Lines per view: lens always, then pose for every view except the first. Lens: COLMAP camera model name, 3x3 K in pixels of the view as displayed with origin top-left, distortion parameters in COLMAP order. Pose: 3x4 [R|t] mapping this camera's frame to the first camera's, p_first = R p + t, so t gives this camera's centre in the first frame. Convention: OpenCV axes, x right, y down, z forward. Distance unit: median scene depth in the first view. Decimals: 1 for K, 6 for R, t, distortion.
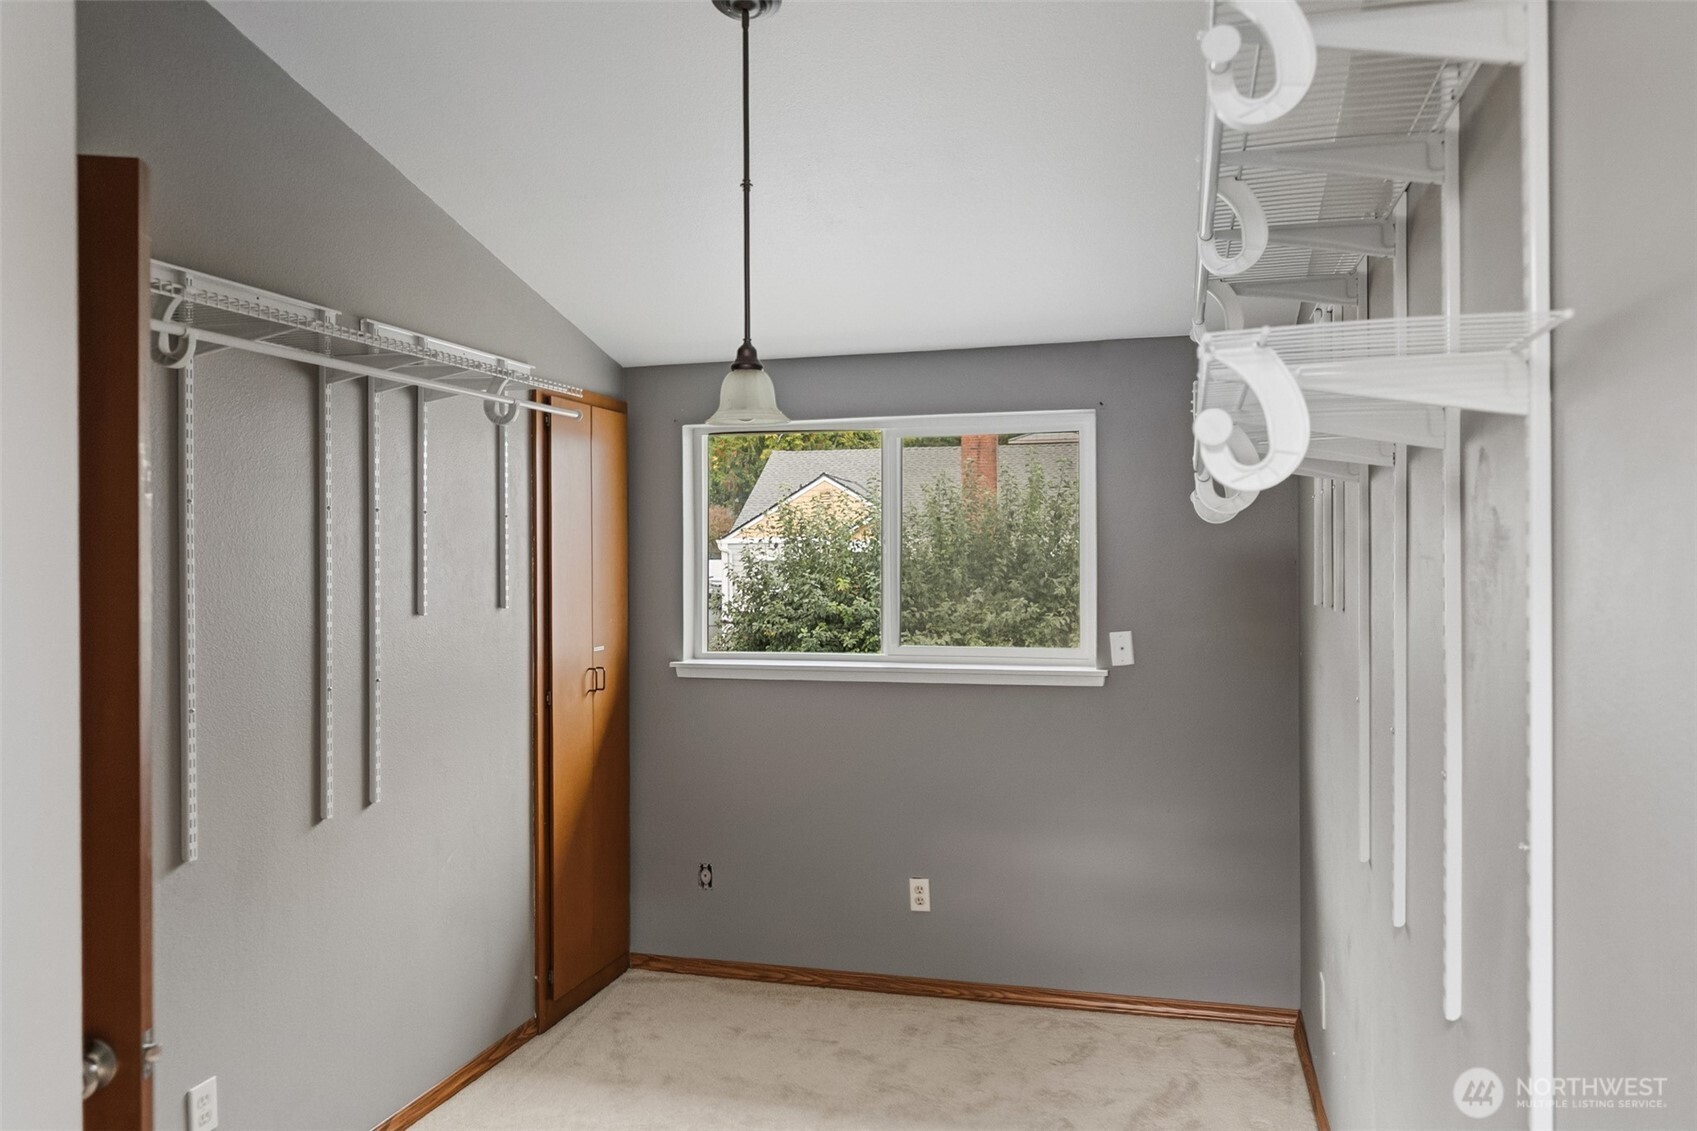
lens RADIAL K [[1182.2, 0, 846.7], [0, 1182.2, 557.9], [0, 0, 1]] dist [-0.006598, 0.006624]
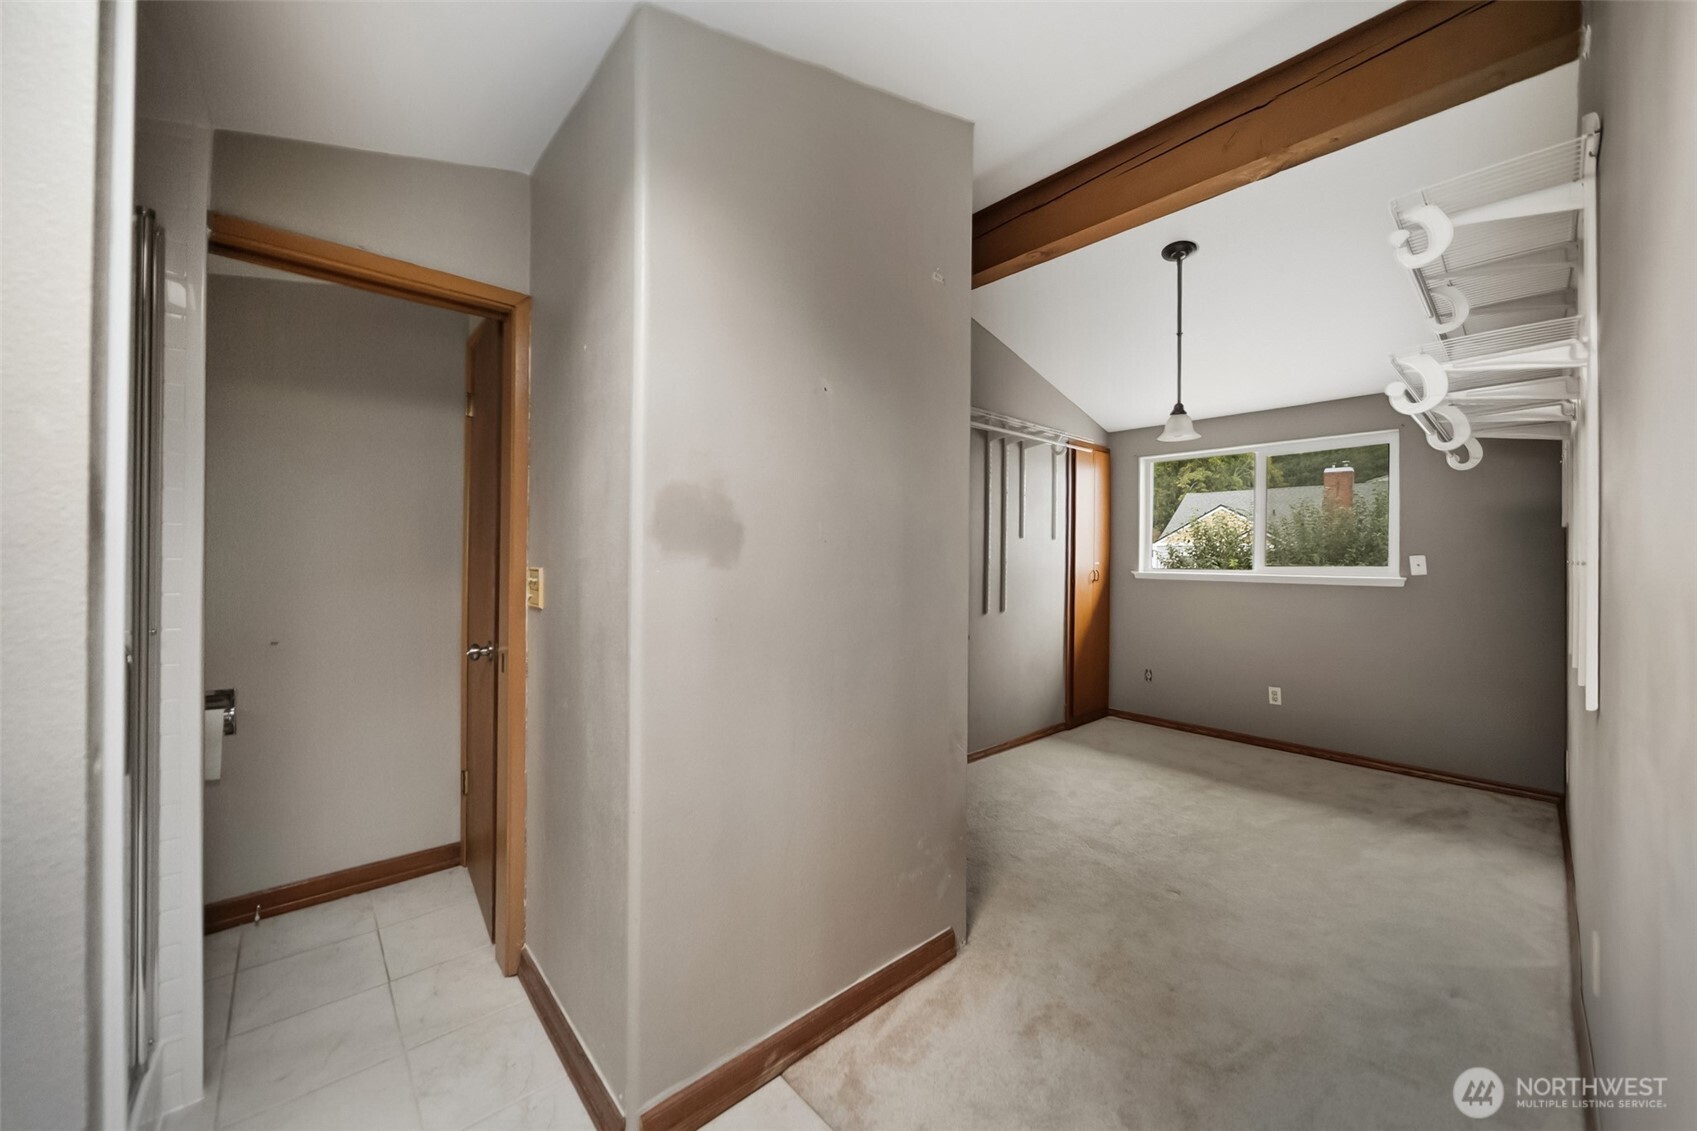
lens RADIAL K [[627.7, 0, 843.1], [0, 627.7, 558.0], [0, 0, 1]] dist [0.002412, 0.000292]
pose [[0.846333, 0.012655, -0.532504, 0.010031], [-0.016815, 0.999854, -0.002964, 0.081323], [0.532388, 0.011463, 0.846423, -0.225437]]
